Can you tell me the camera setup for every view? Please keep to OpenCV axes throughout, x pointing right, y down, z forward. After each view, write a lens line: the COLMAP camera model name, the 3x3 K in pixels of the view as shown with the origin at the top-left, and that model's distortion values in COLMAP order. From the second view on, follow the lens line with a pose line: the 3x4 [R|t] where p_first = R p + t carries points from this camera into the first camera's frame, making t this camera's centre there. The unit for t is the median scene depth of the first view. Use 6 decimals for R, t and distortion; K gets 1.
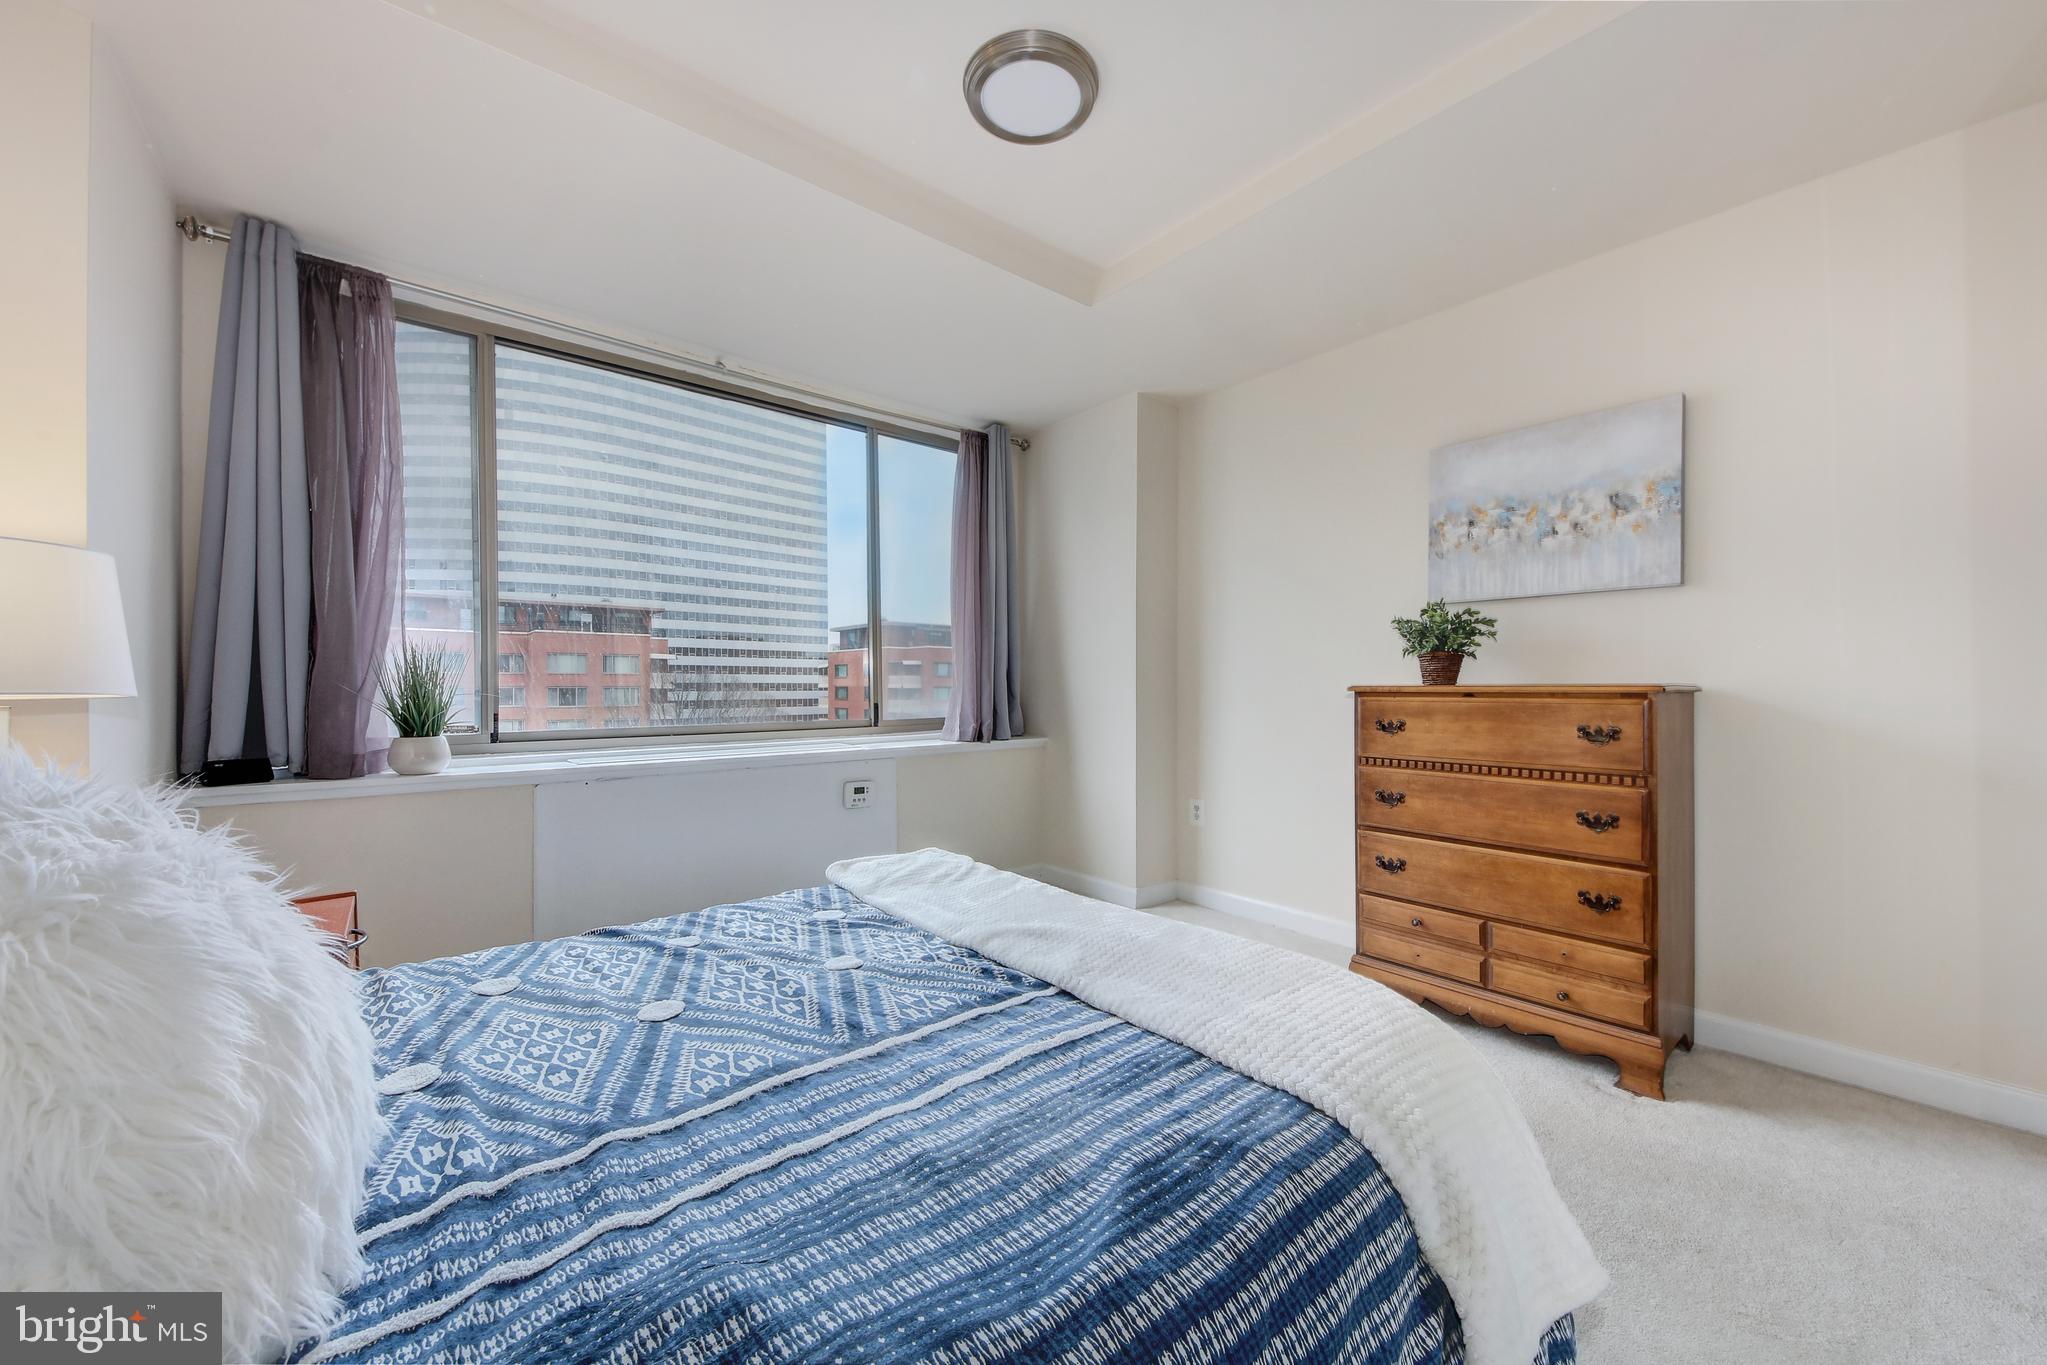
lens RADIAL K [[779.3, 0, 1054.5], [0, 779.3, 670.1], [0, 0, 1]] dist [0.000260, -0.000178]
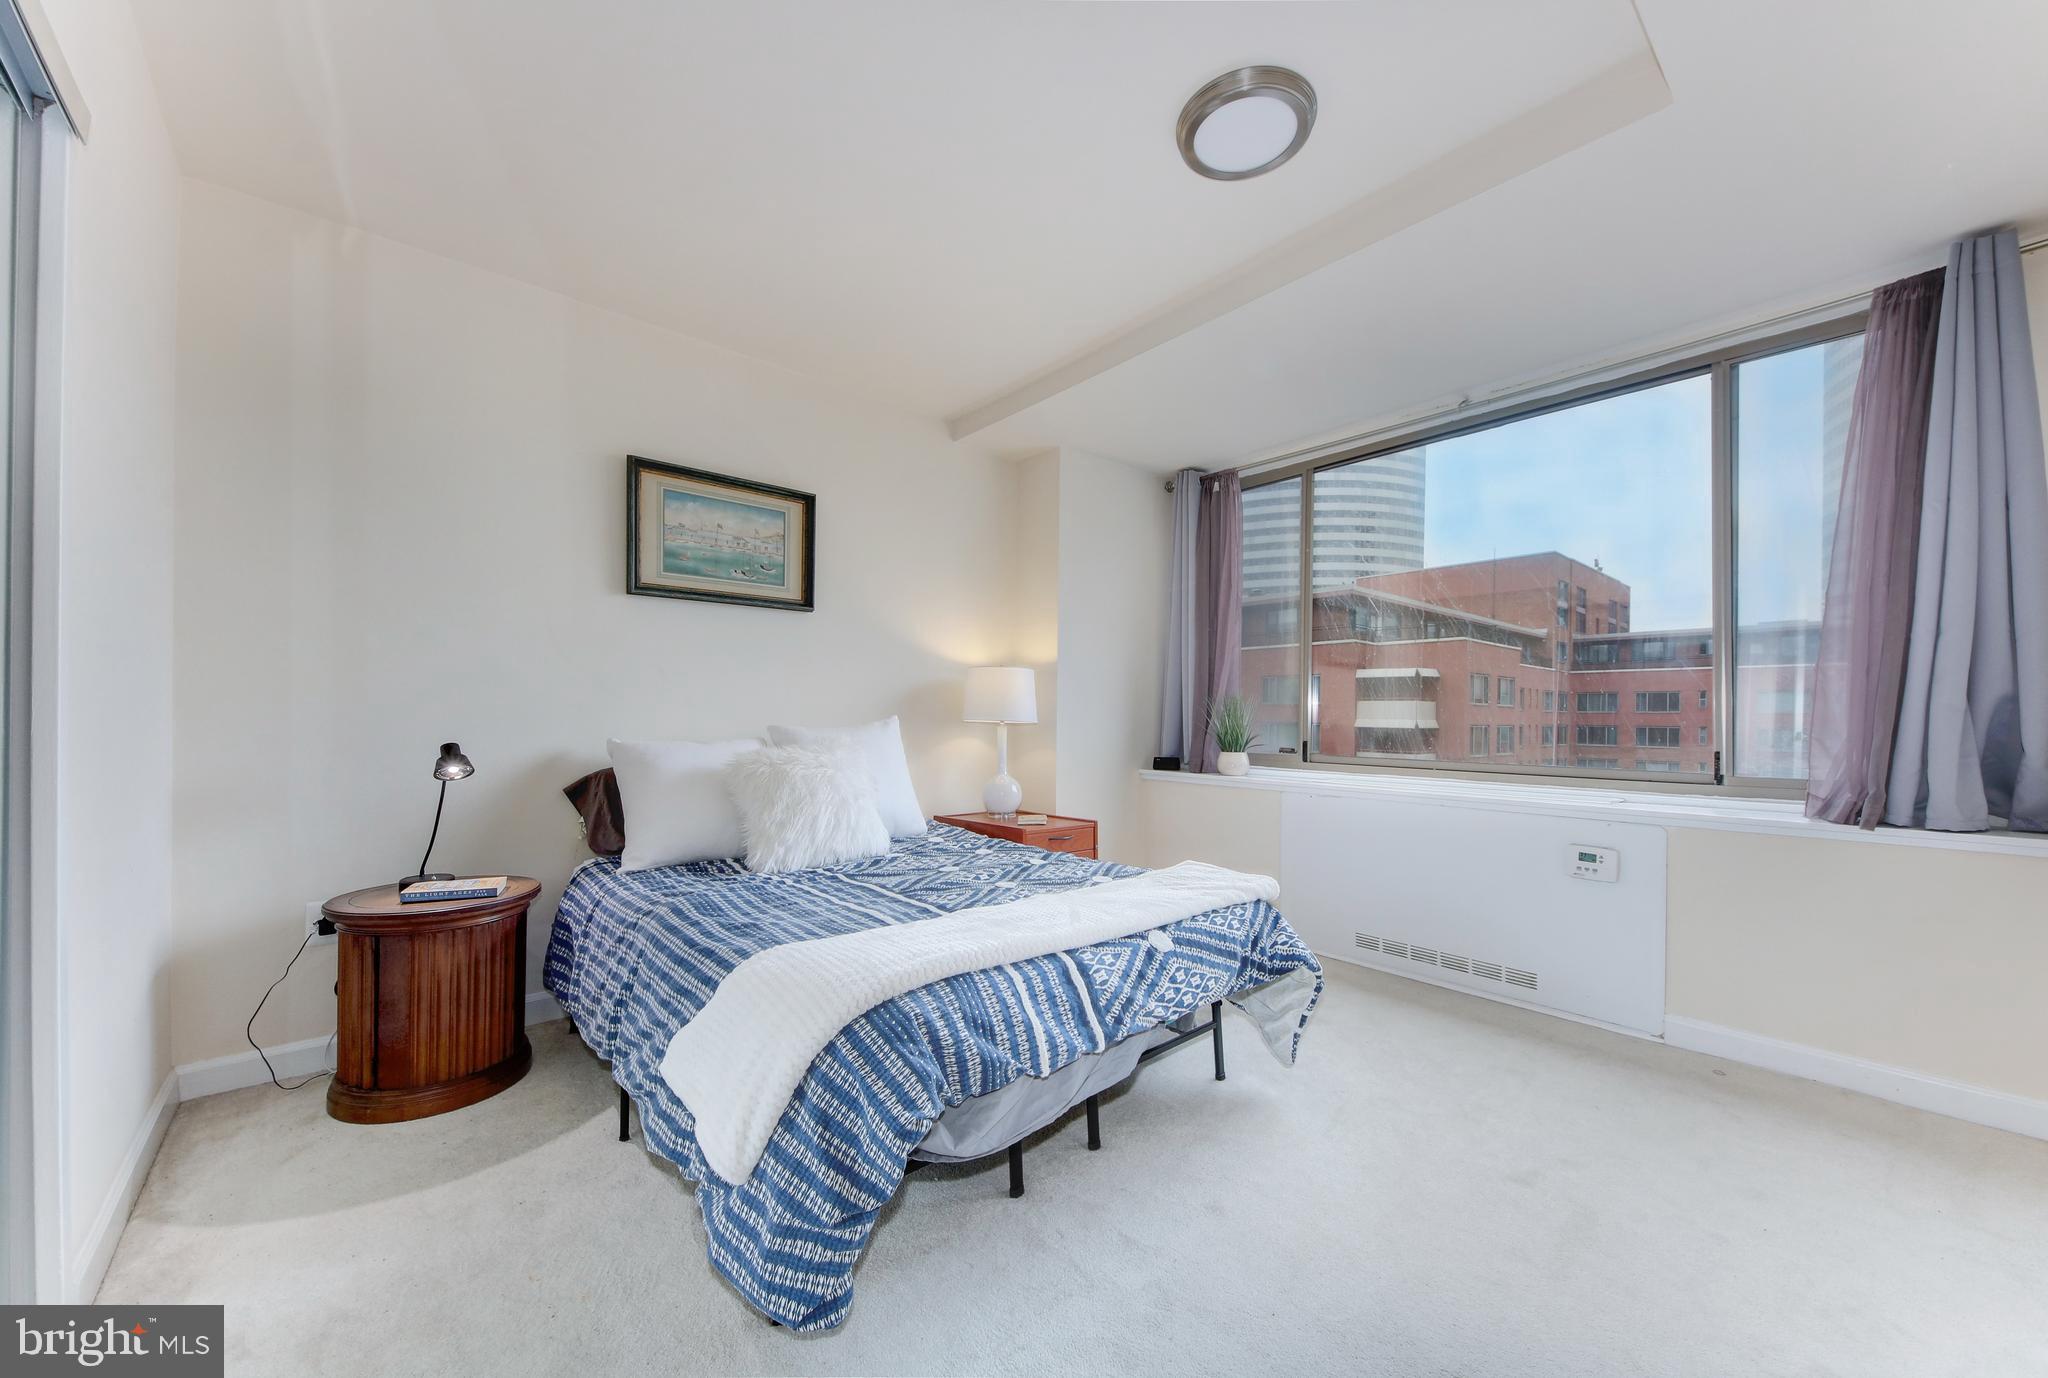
lens RADIAL K [[781.3, 0, 1024.0], [0, 781.3, 689.0], [0, 0, 1]] dist [0.059713, -0.000041]
pose [[-0.012340, -0.031144, -0.999439, 0.788723], [0.008699, 0.999474, -0.031253, 0.003805], [0.999886, -0.009080, -0.012063, 0.583144]]
